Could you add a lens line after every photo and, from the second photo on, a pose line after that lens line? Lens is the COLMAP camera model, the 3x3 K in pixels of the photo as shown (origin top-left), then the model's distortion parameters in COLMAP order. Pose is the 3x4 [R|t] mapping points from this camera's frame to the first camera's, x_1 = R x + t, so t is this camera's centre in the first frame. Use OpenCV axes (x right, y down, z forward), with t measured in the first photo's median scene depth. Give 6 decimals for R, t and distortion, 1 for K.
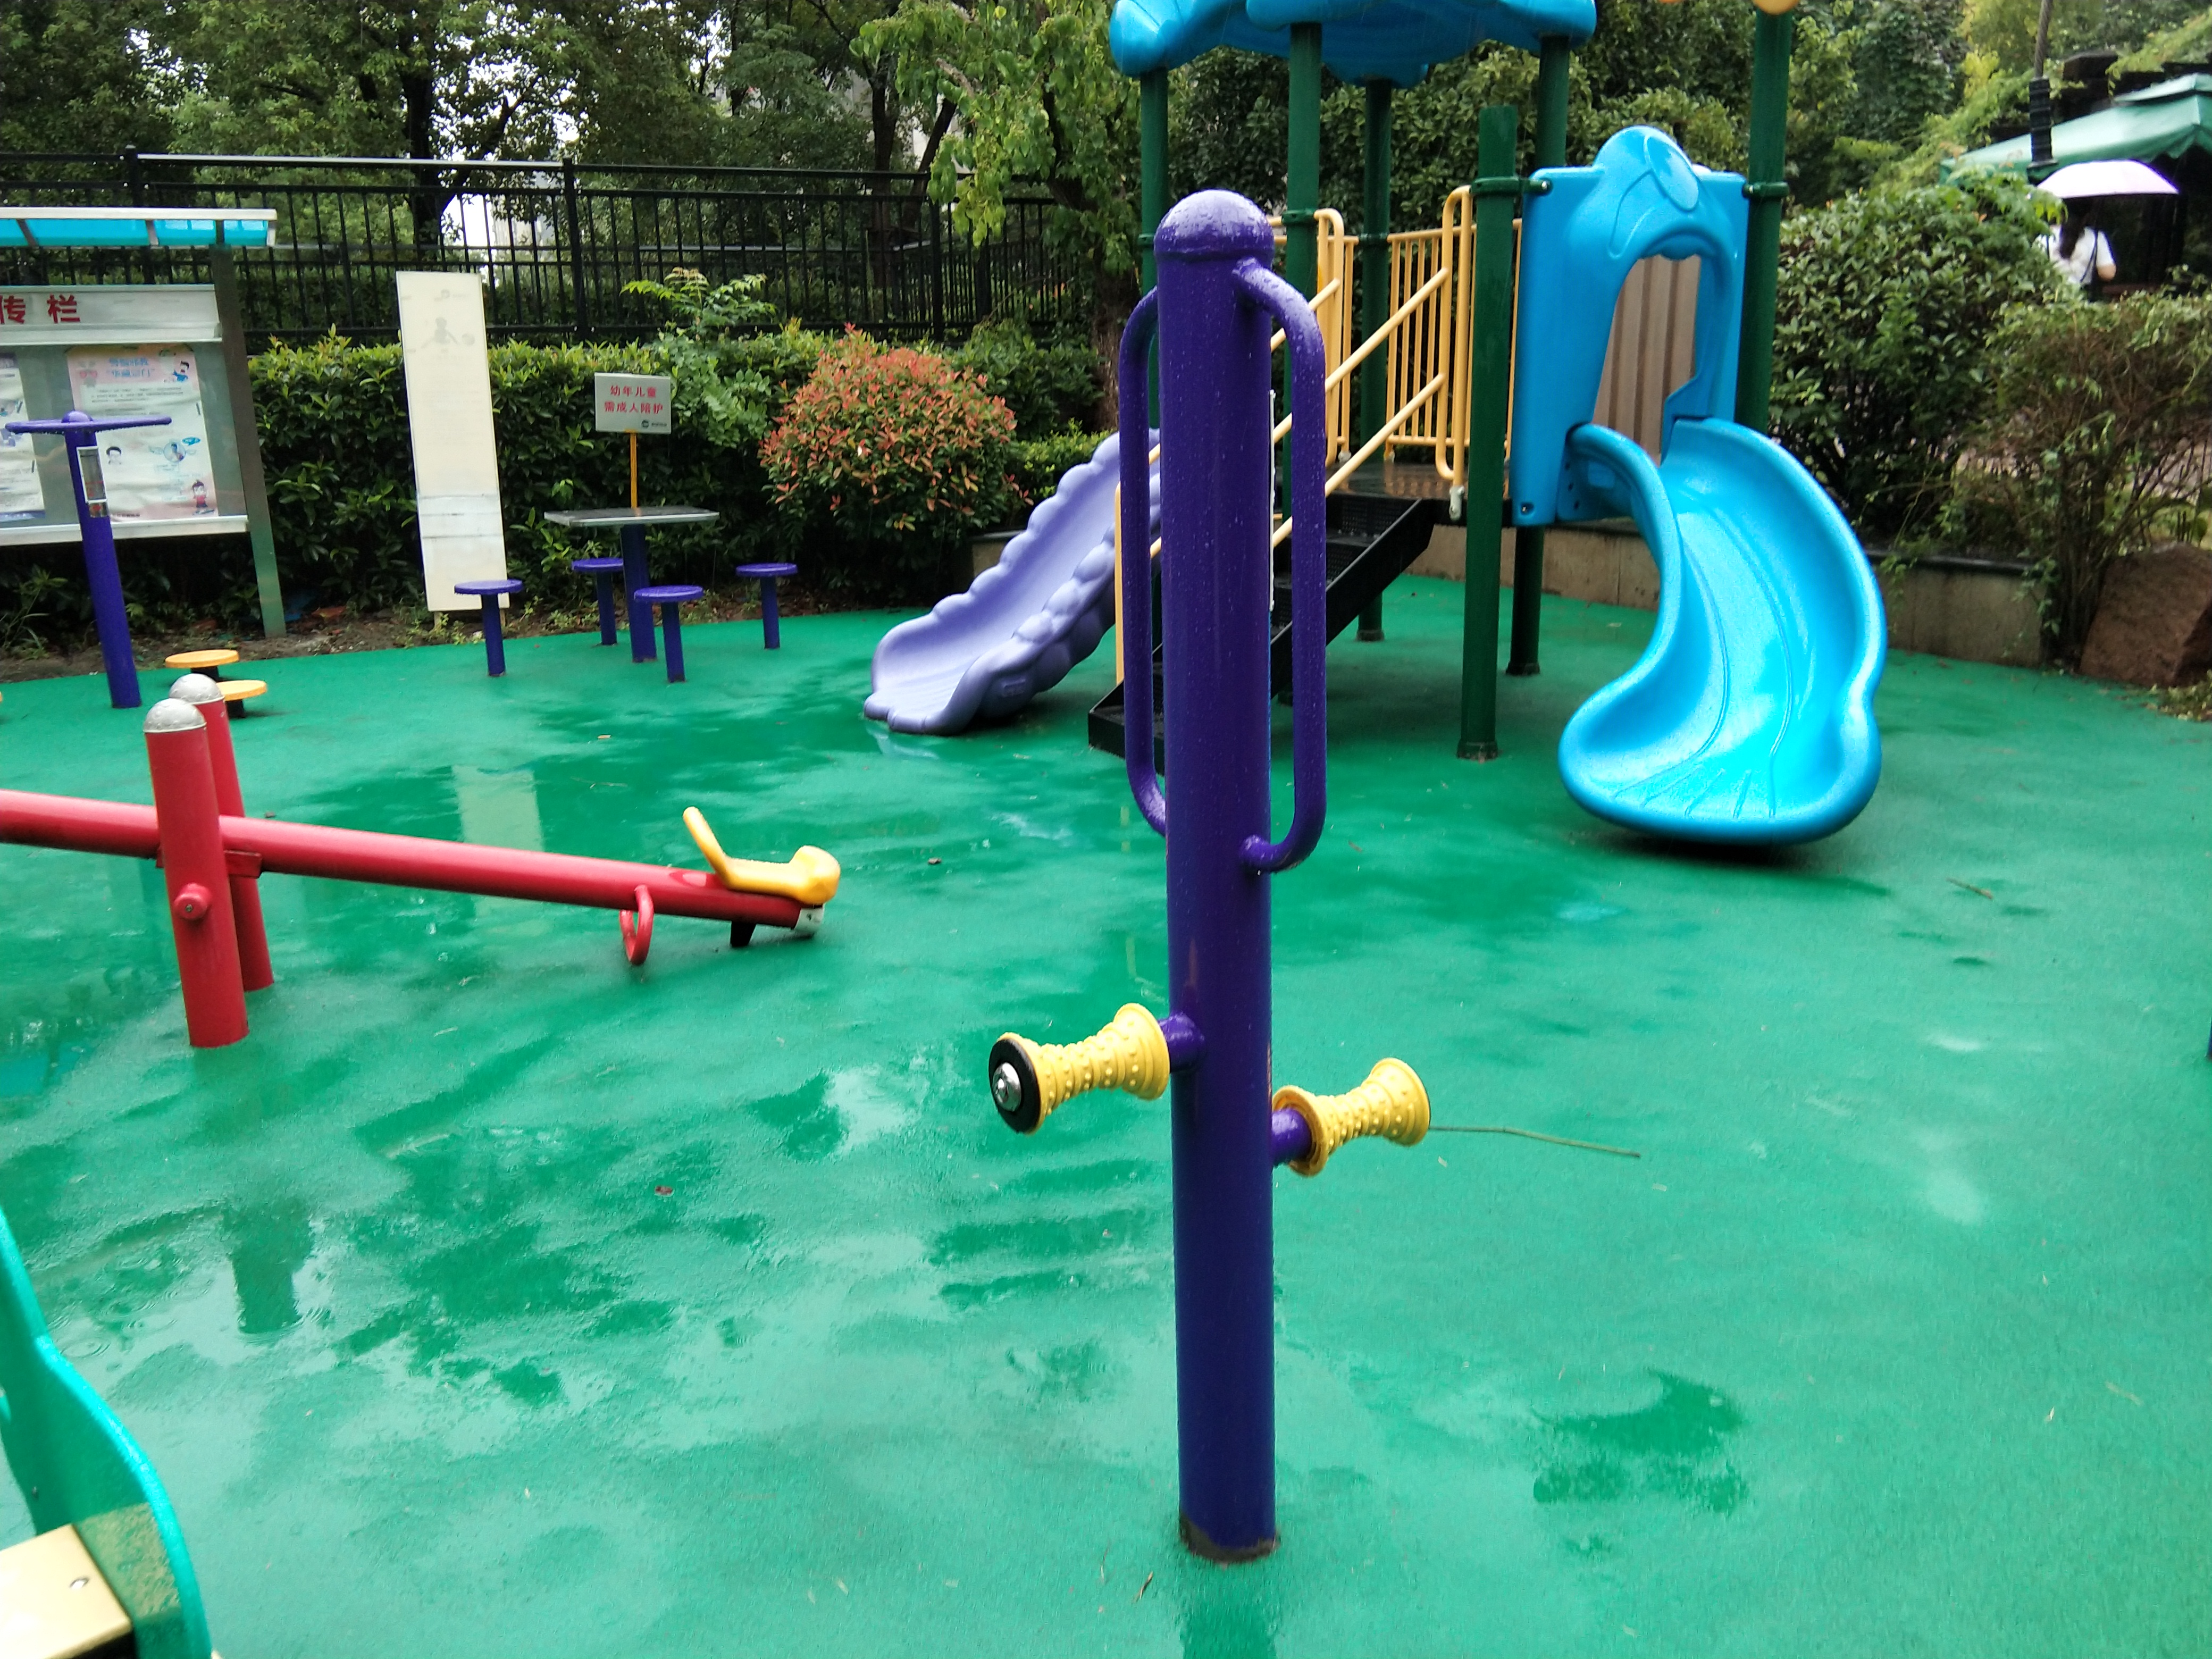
lens RADIAL K [[1791.2, 0, 1108.2], [0, 1791.2, 805.0], [0, 0, 1]] dist [0.080742, -0.118375]
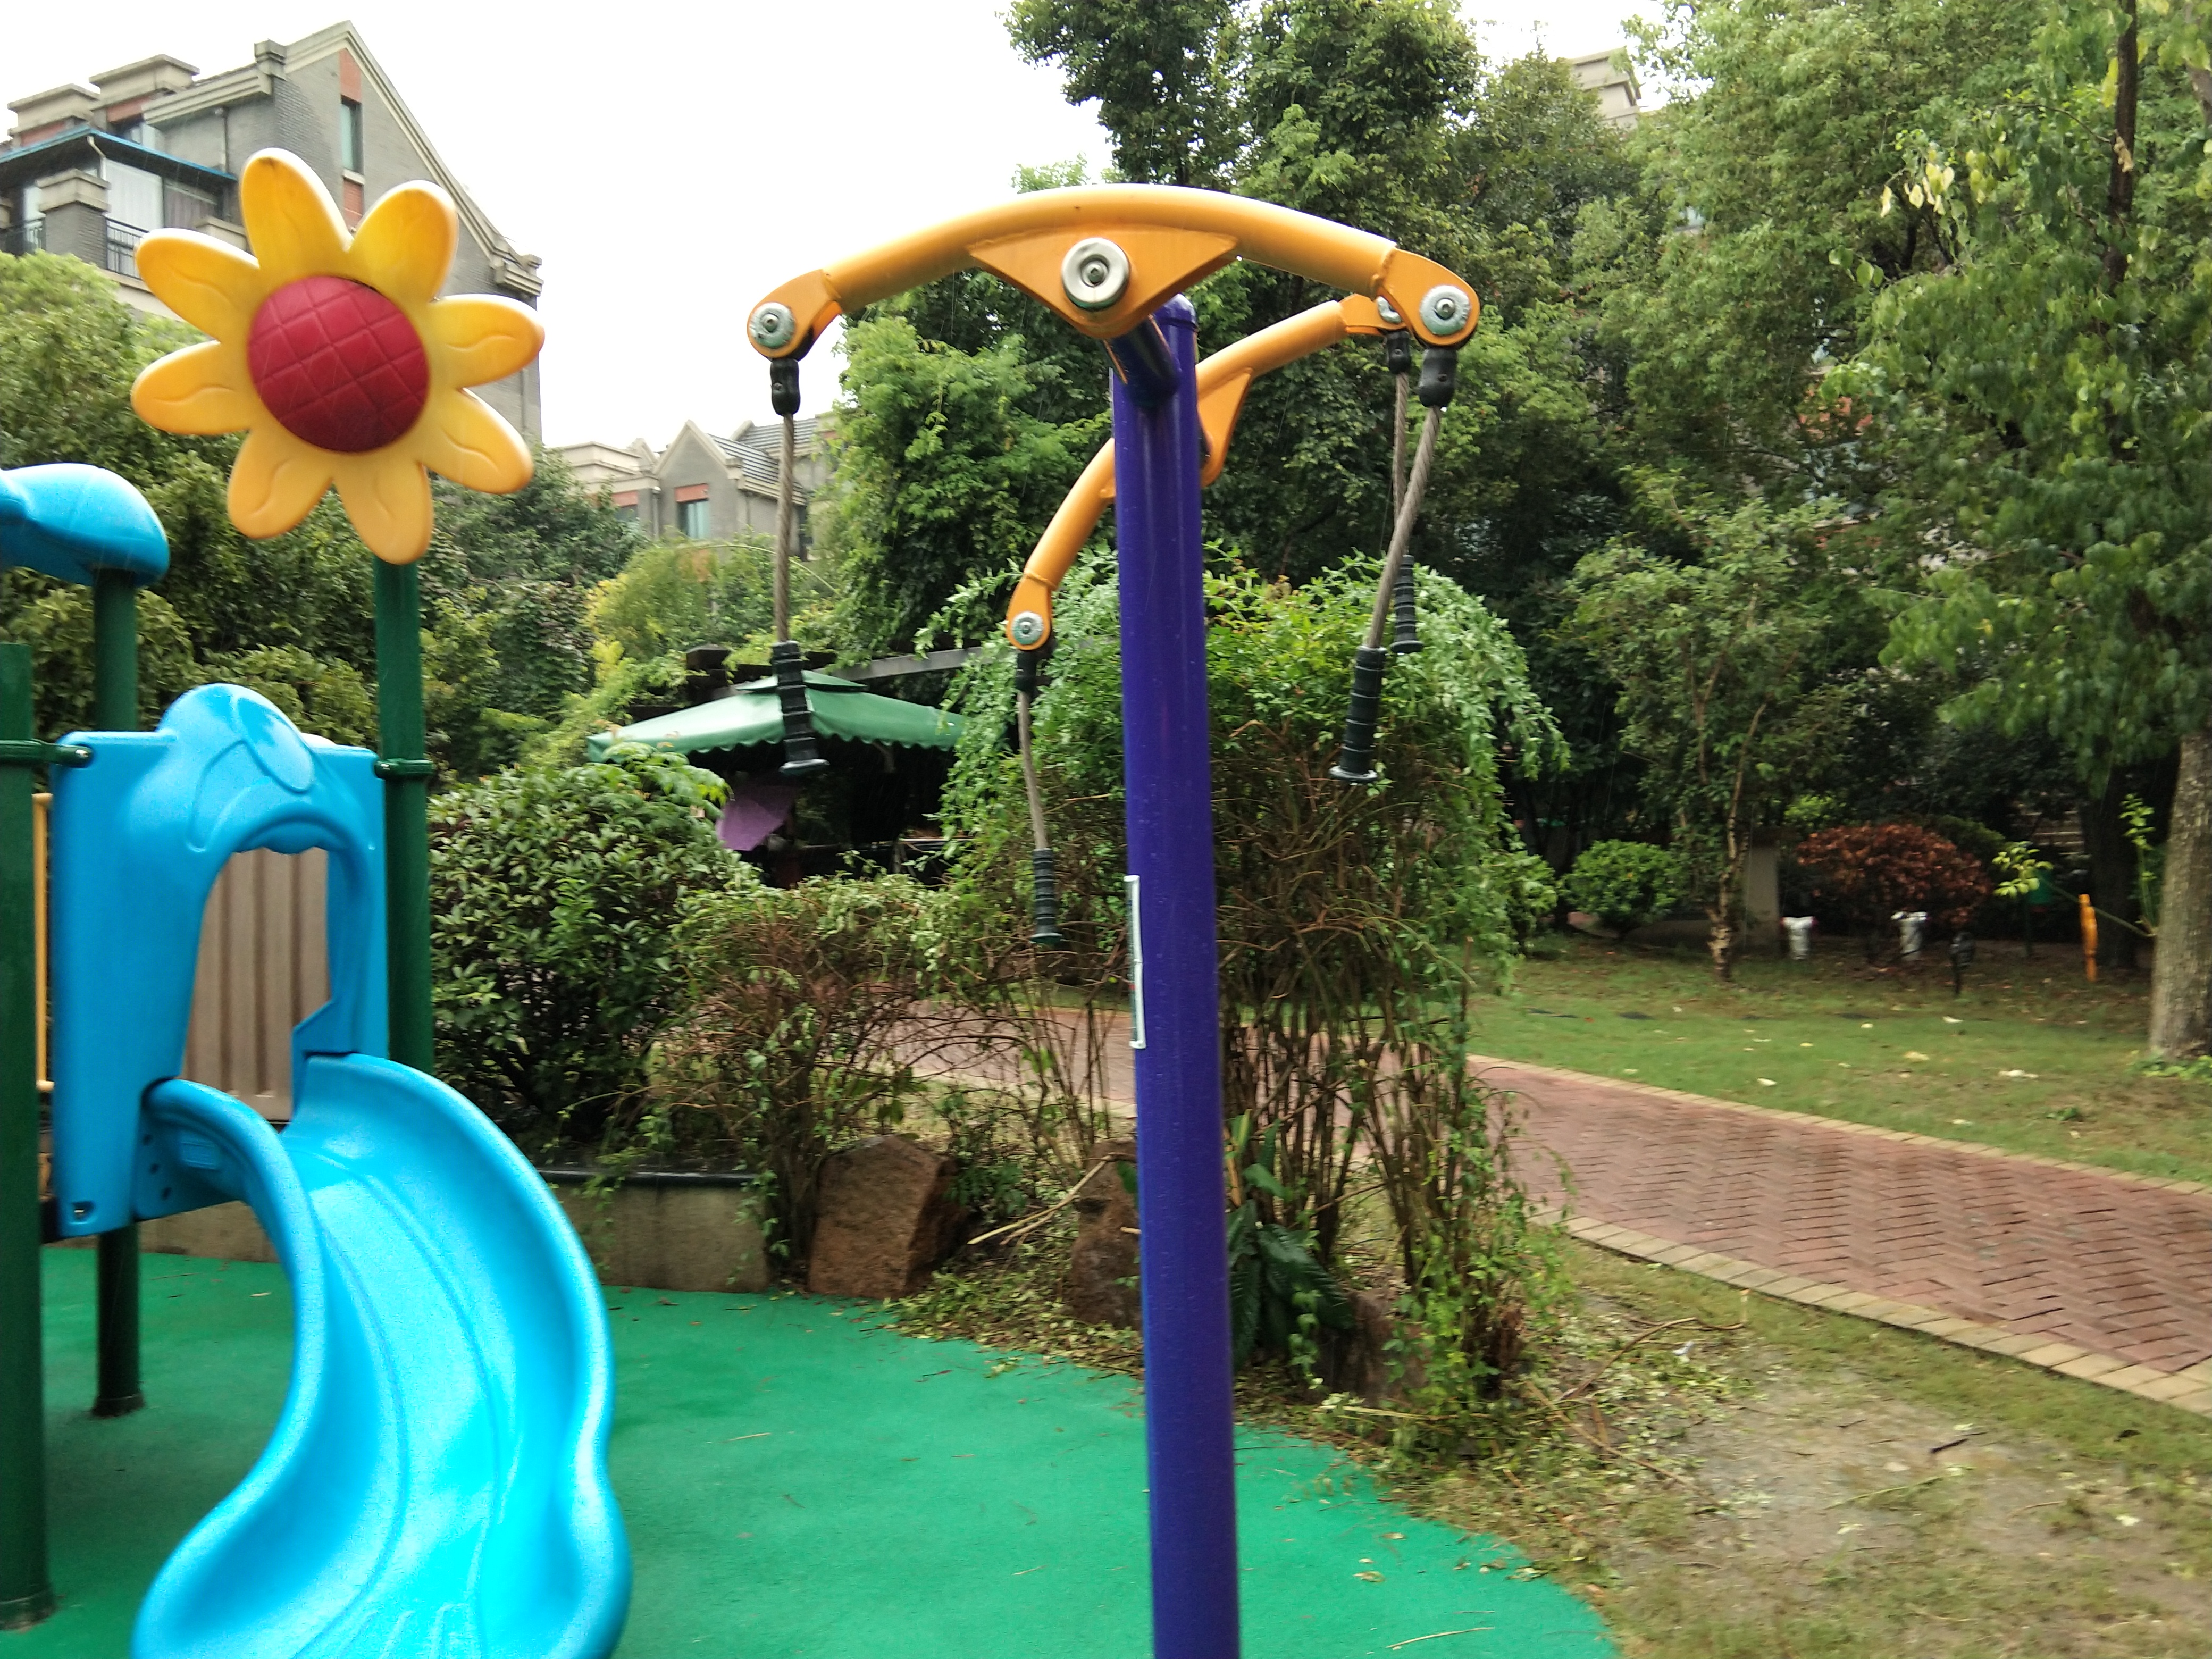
lens RADIAL K [[1885.5, 0, 1098.4], [0, 1885.5, 780.5], [0, 0, 1]] dist [0.169847, -0.329474]
pose [[0.781908, 0.022220, 0.622998, 0.052613], [0.171020, 0.953377, -0.248646, -0.049696], [-0.599477, 0.300964, 0.741652, 0.133665]]
